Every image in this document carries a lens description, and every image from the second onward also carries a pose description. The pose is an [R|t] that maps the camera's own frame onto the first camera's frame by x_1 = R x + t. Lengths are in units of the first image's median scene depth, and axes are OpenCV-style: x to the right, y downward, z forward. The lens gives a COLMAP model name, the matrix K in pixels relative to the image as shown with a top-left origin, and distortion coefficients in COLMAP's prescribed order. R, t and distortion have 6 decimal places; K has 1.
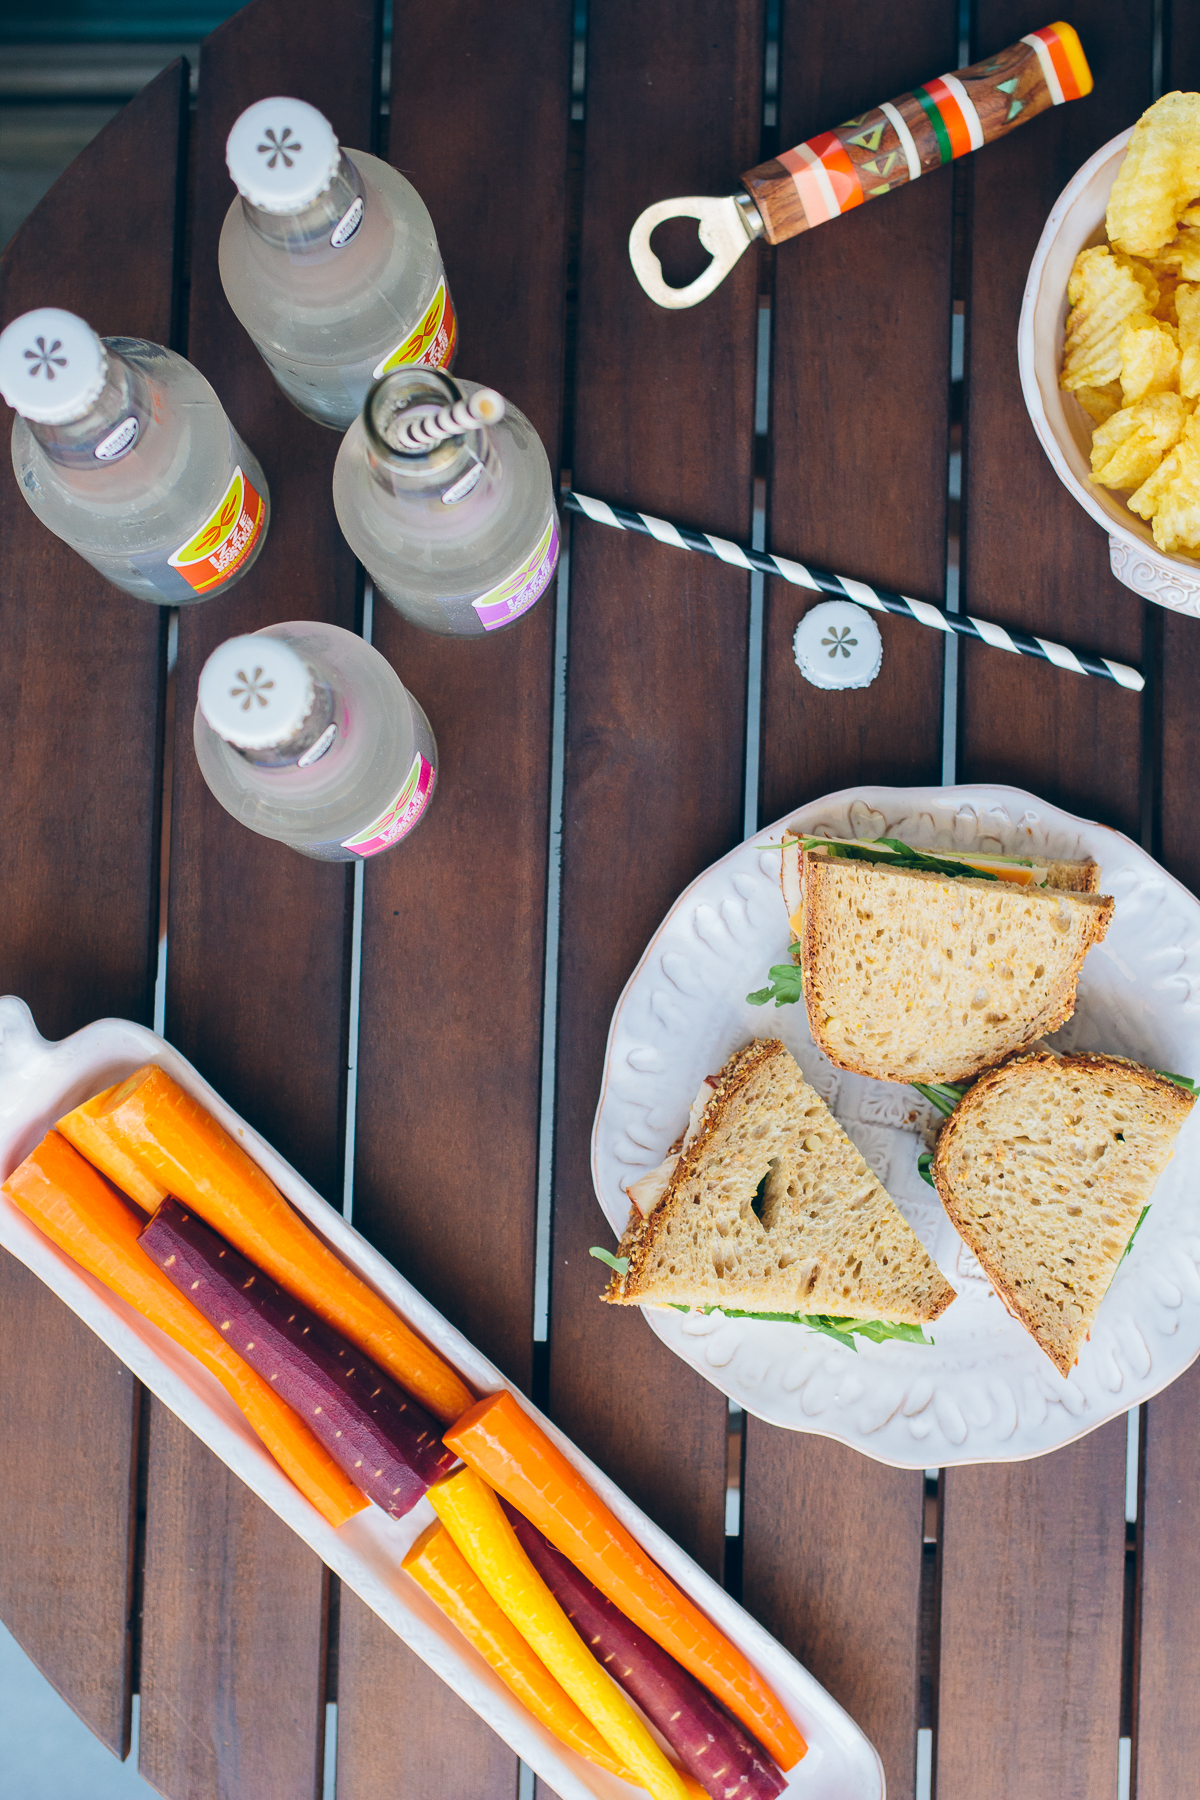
lens RADIAL K [[2813.5, 0, 600.0], [0, 2813.5, 900.0], [0, 0, 1]] dist [-0.060813, 0.054639]
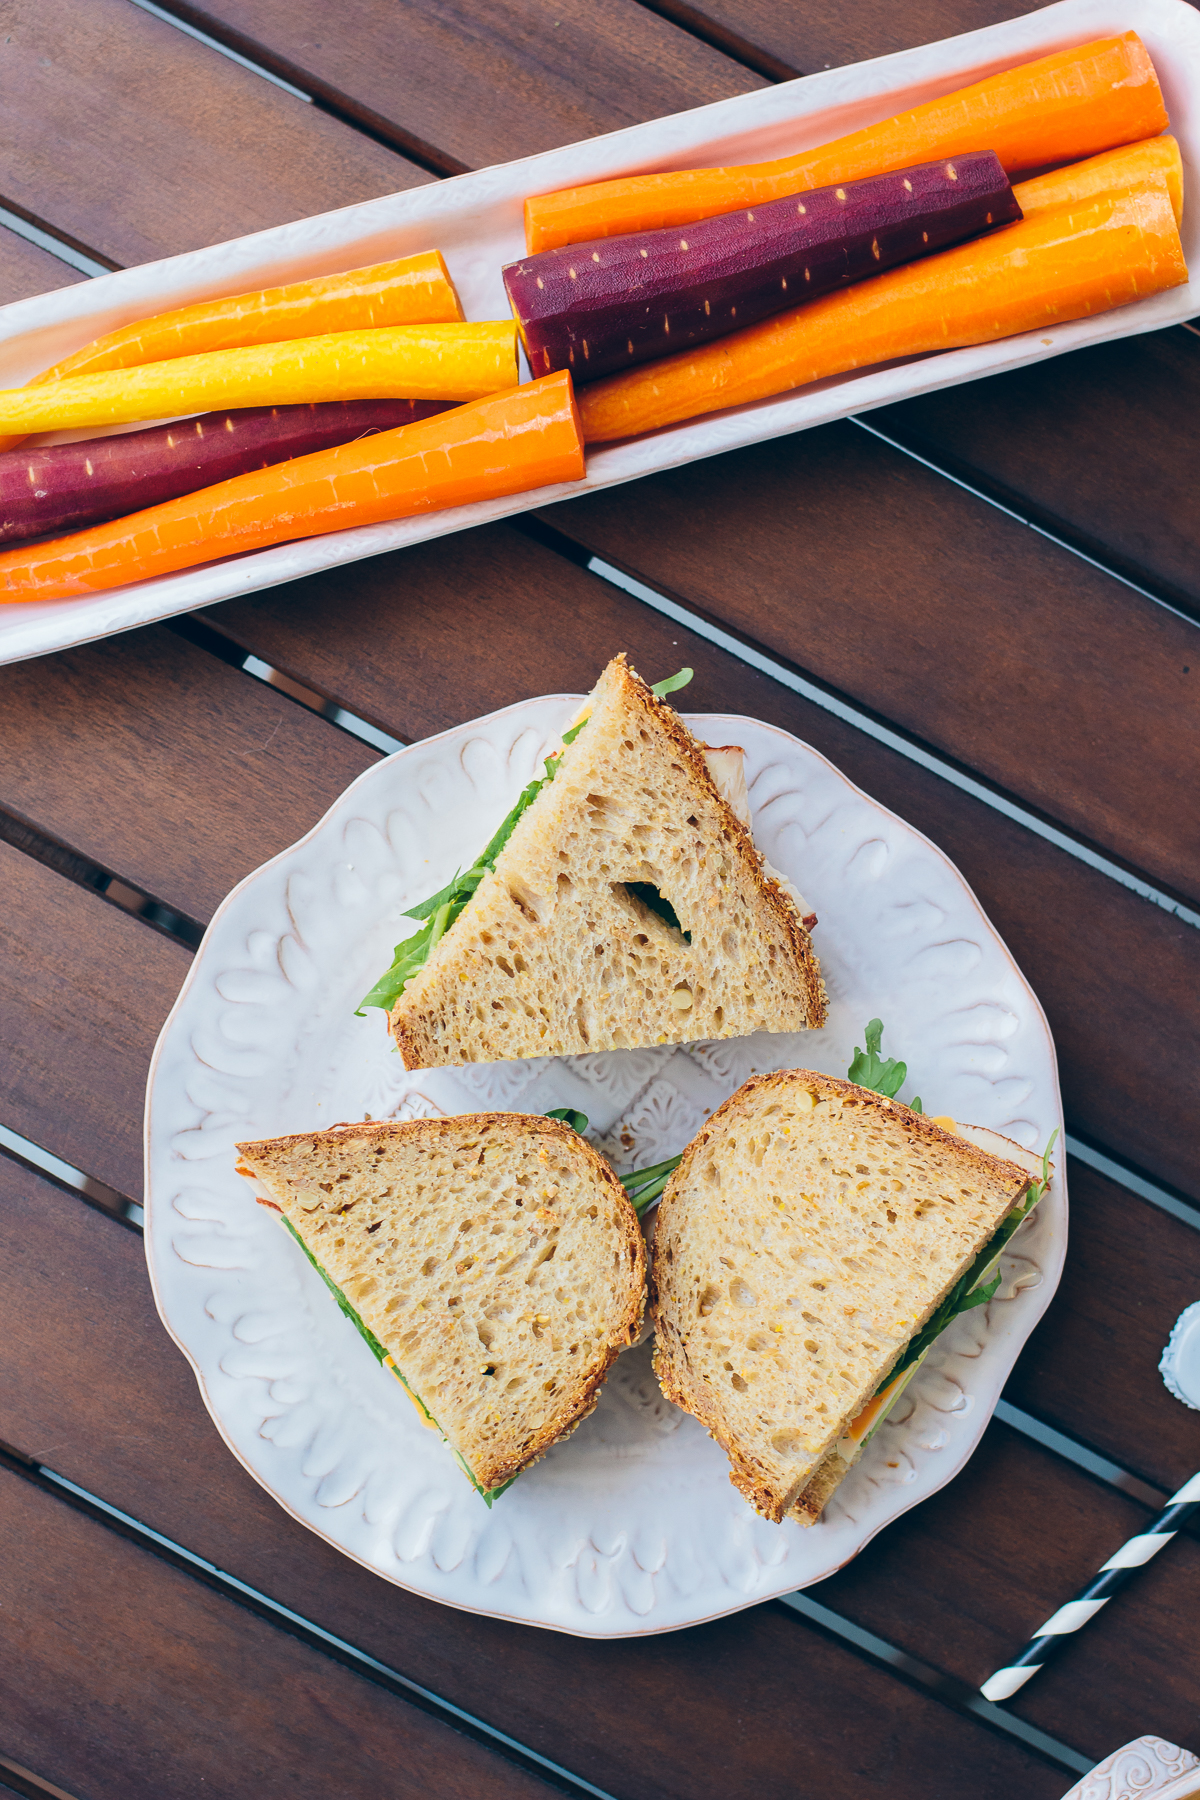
lens RADIAL K [[2813.5, 0, 600.0], [0, 2813.5, 900.0], [0, 0, 1]] dist [-0.060813, 0.054639]
pose [[-0.481270, 0.875194, -0.049148, 0.099668], [-0.876564, -0.480256, 0.031463, 0.094439], [0.003933, 0.058224, 0.998296, 0.265110]]
